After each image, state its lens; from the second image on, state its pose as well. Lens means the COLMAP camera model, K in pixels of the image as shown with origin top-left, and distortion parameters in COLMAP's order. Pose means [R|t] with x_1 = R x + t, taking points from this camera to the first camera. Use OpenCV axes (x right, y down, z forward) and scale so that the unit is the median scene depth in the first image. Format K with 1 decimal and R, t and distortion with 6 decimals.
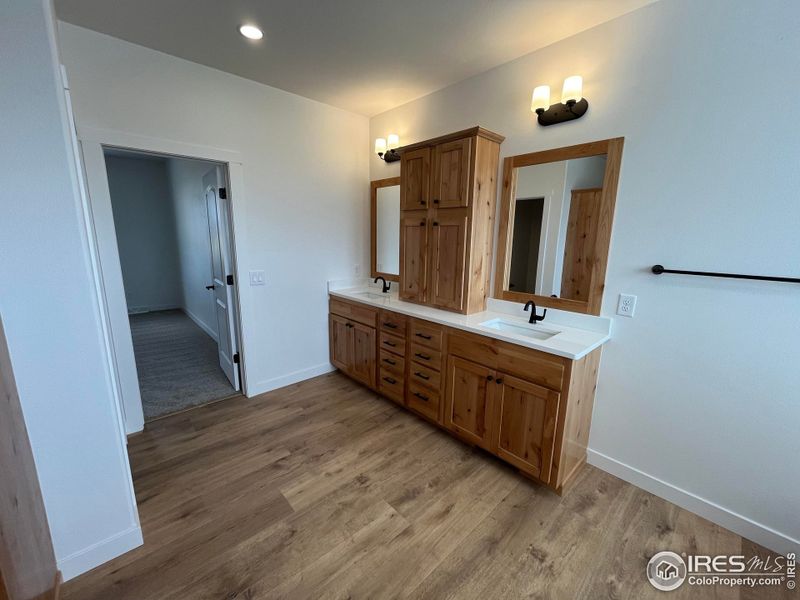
lens RADIAL K [[322.2, 0, 398.6], [0, 322.2, 299.5], [0, 0, 1]] dist [-0.002843, -0.000723]
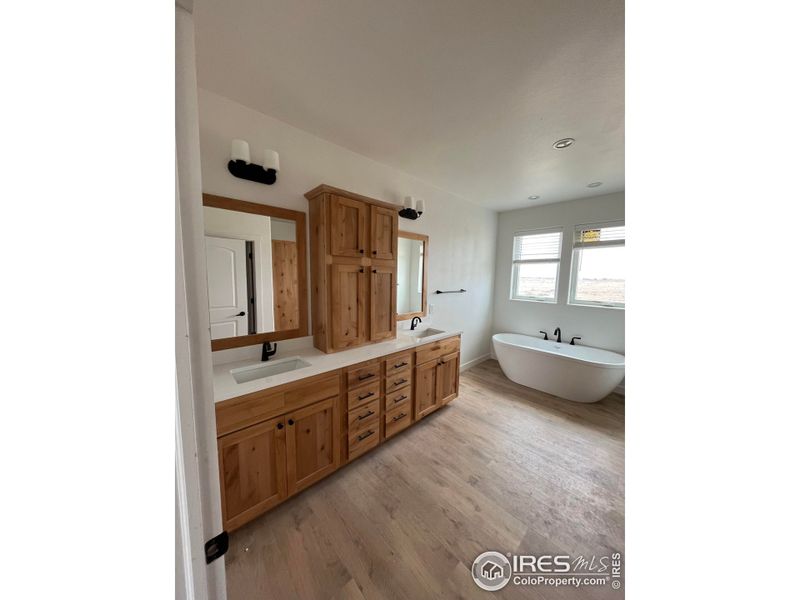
lens RADIAL K [[241.5, 0, 400.0], [0, 241.5, 300.0], [0, 0, 1]] dist [0.000016, -0.000047]
pose [[-0.014326, -0.121824, 0.992448, -0.884262], [0.173187, 0.977246, 0.122458, -0.262759], [-0.984785, 0.173634, 0.007098, 1.076229]]
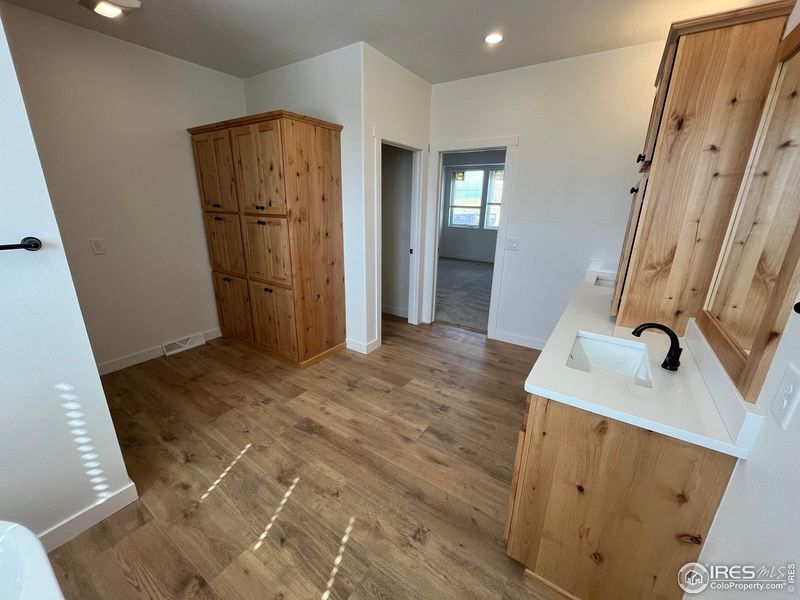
lens RADIAL K [[322.2, 0, 398.6], [0, 322.2, 299.5], [0, 0, 1]] dist [-0.002843, -0.000723]
pose [[0.239274, 0.271012, -0.932363, 0.820915], [-0.202954, 0.953004, 0.224927, -0.071605], [0.949504, 0.135408, 0.283032, 0.405692]]
